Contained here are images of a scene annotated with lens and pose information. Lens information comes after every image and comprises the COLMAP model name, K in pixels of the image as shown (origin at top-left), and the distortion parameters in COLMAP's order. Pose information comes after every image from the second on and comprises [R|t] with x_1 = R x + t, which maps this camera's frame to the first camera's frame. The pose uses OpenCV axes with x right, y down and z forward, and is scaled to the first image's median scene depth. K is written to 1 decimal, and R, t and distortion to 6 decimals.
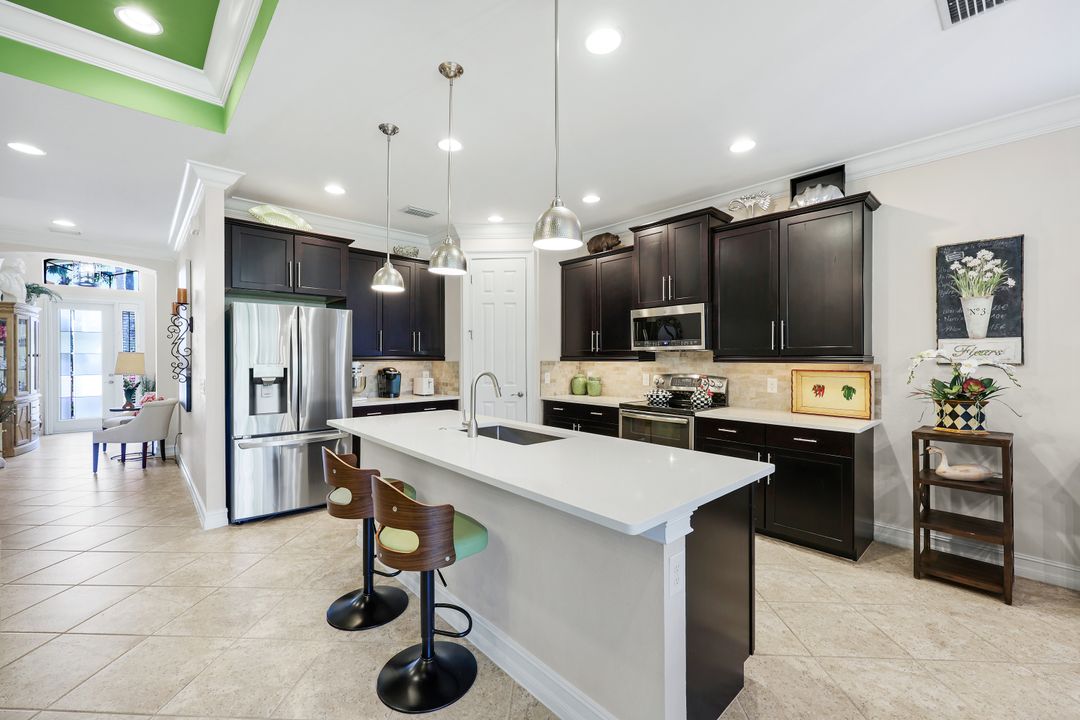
lens RADIAL K [[436.6, 0, 540.0], [0, 436.6, 360.0], [0, 0, 1]] dist [-0.000540, 0.000065]
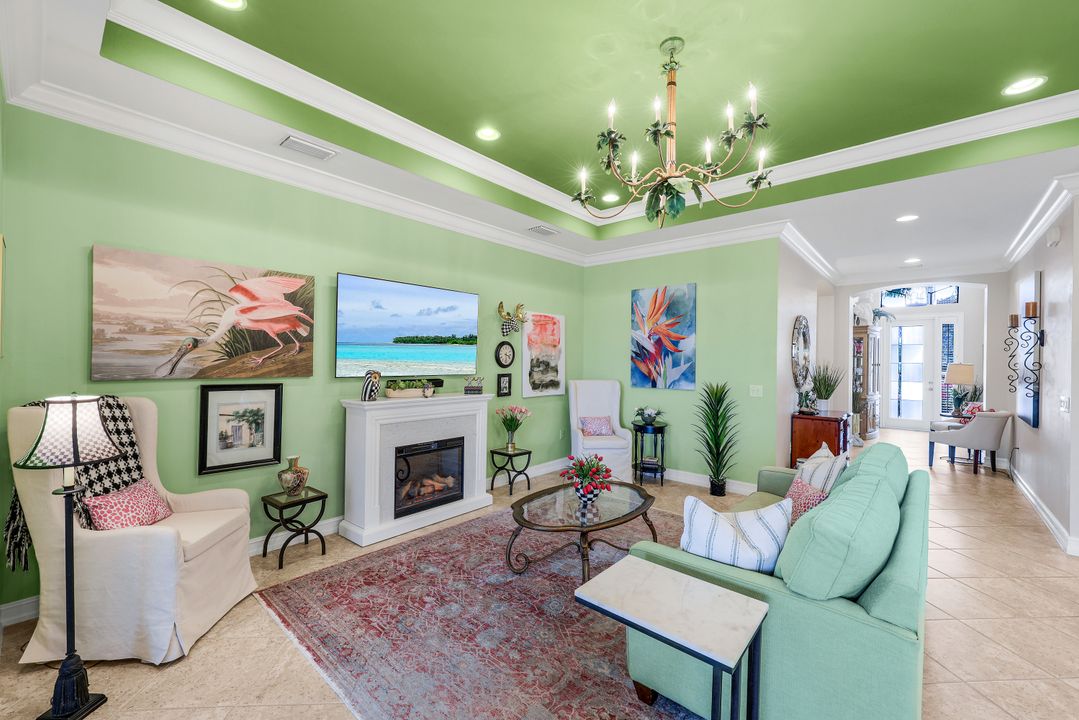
lens RADIAL K [[440.5, 0, 537.3], [0, 440.5, 358.9], [0, 0, 1]] dist [0.002398, -0.000201]
pose [[0.097412, 0.002144, -0.995242, 0.102755], [-0.020165, 0.999797, 0.000180, -0.019125], [0.995040, 0.020052, 0.097435, -0.314206]]
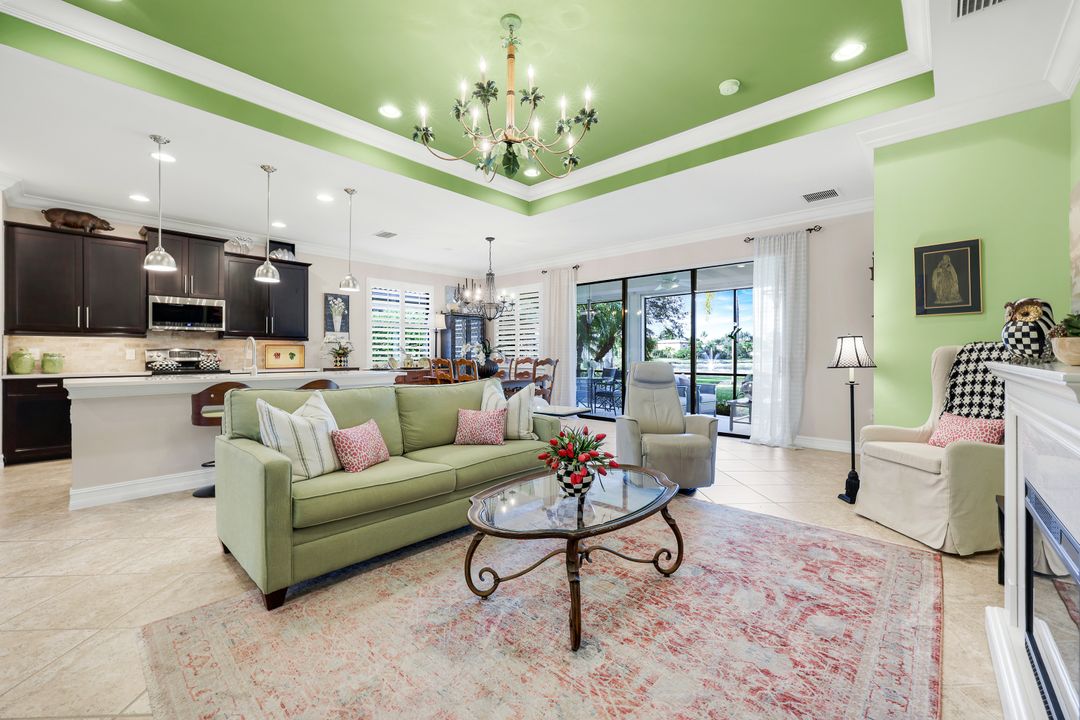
lens RADIAL K [[439.3, 0, 536.3], [0, 439.3, 347.9], [0, 0, 1]] dist [0.000293, 0.000639]
pose [[-0.076084, 0.015135, 0.996987, -1.656382], [0.007390, 0.999866, -0.014614, 0.088614], [-0.997074, 0.006255, -0.076186, 0.035997]]
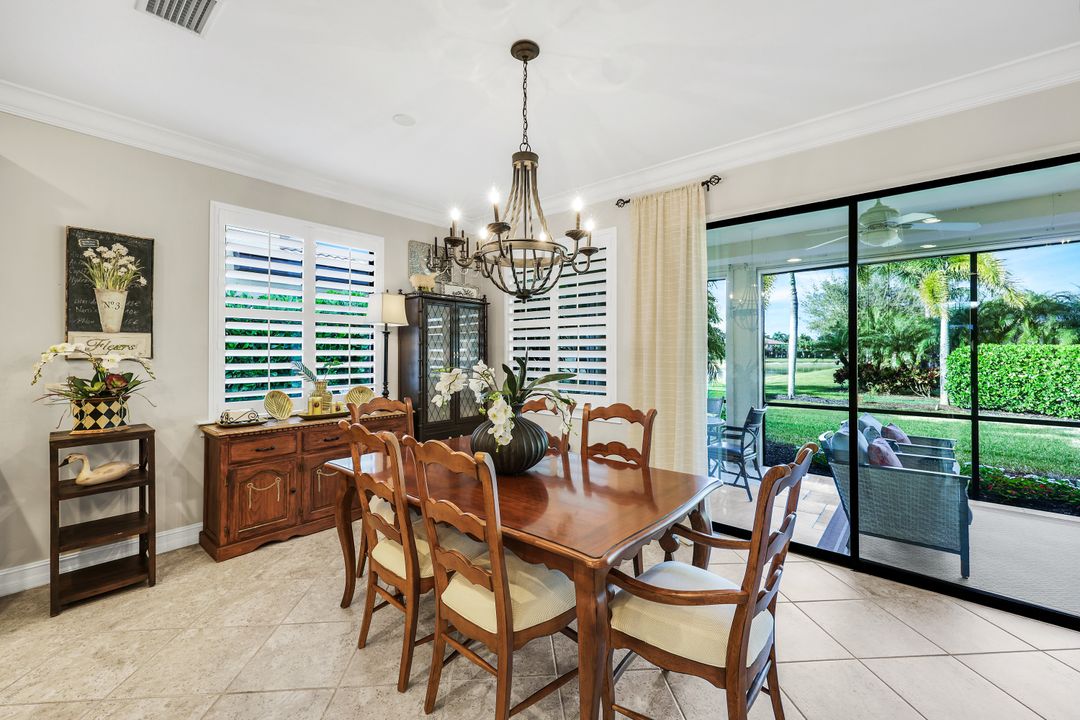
lens RADIAL K [[439.3, 0, 536.3], [0, 439.3, 347.9], [0, 0, 1]] dist [0.000293, 0.000639]
pose [[-0.111156, 0.011684, 0.993734, -0.080099], [0.003414, 0.999929, -0.011375, -0.000770], [-0.993797, 0.002128, -0.111188, 0.165692]]
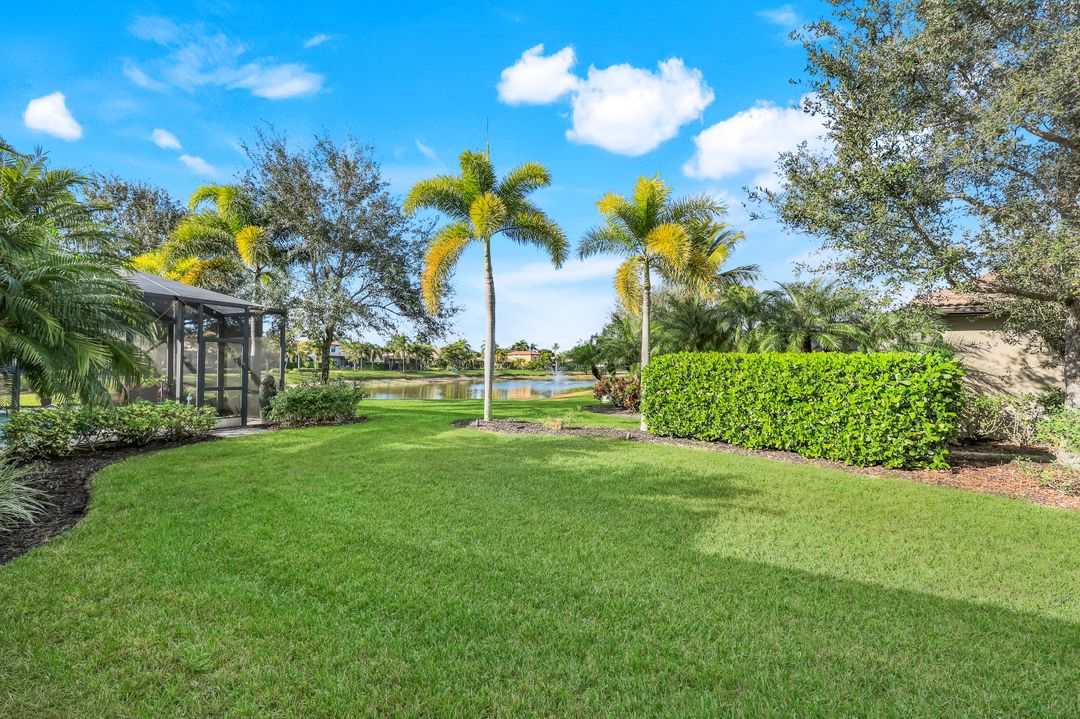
lens RADIAL K [[436.6, 0, 540.0], [0, 436.6, 359.5], [0, 0, 1]] dist [-0.000540, 0.000065]
pose [[-0.382387, 0.011300, 0.923933, 1.092860], [-0.001129, 0.999919, -0.012696, 0.027623], [-0.924002, -0.005898, -0.382343, -2.472975]]
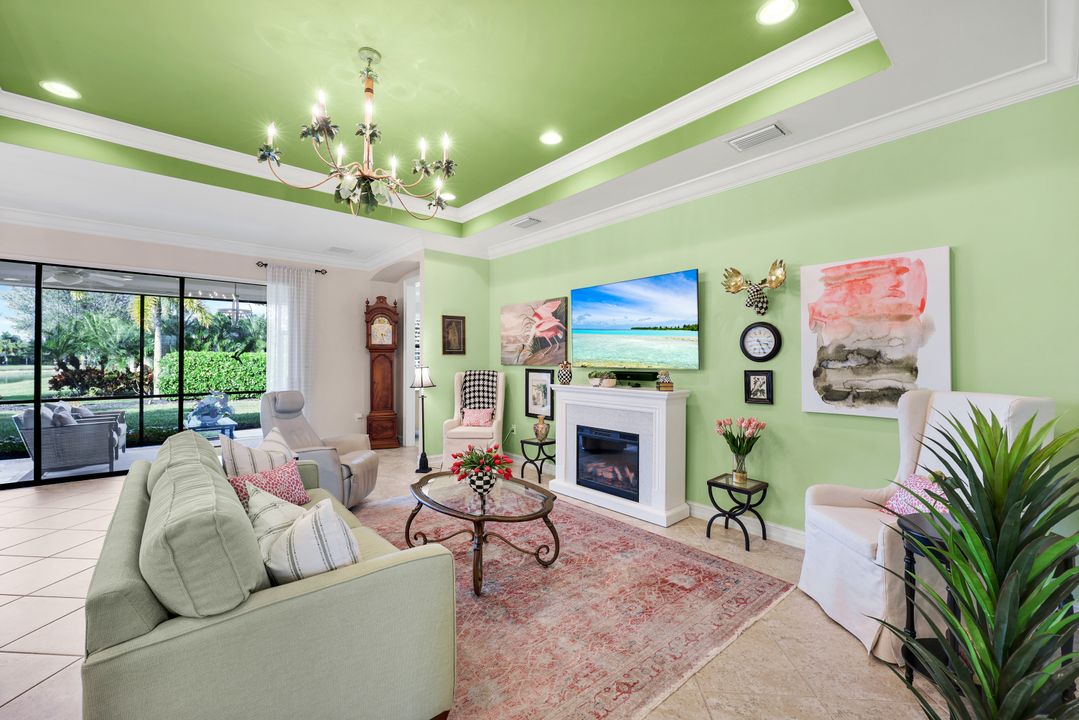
lens RADIAL K [[440.5, 0, 537.3], [0, 440.5, 358.9], [0, 0, 1]] dist [0.002398, -0.000201]
pose [[-0.999318, -0.000731, 0.036932, -1.097924], [-0.000607, 0.999994, 0.003367, 0.008372], [-0.036934, 0.003342, -0.999312, 0.924455]]
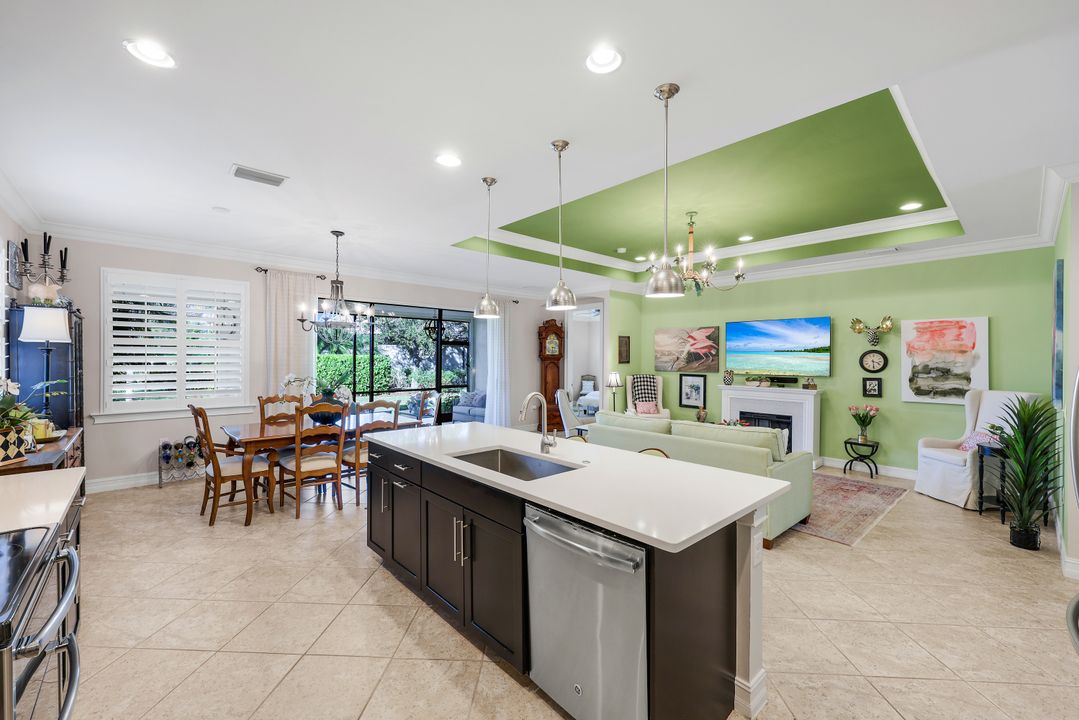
lens RADIAL K [[440.5, 0, 537.3], [0, 440.5, 358.9], [0, 0, 1]] dist [0.002398, -0.000201]
pose [[-0.999876, -0.004663, 0.015070, -0.127652], [-0.004534, 0.999953, 0.008568, -0.055564], [-0.015109, 0.008498, -0.999850, 1.788004]]
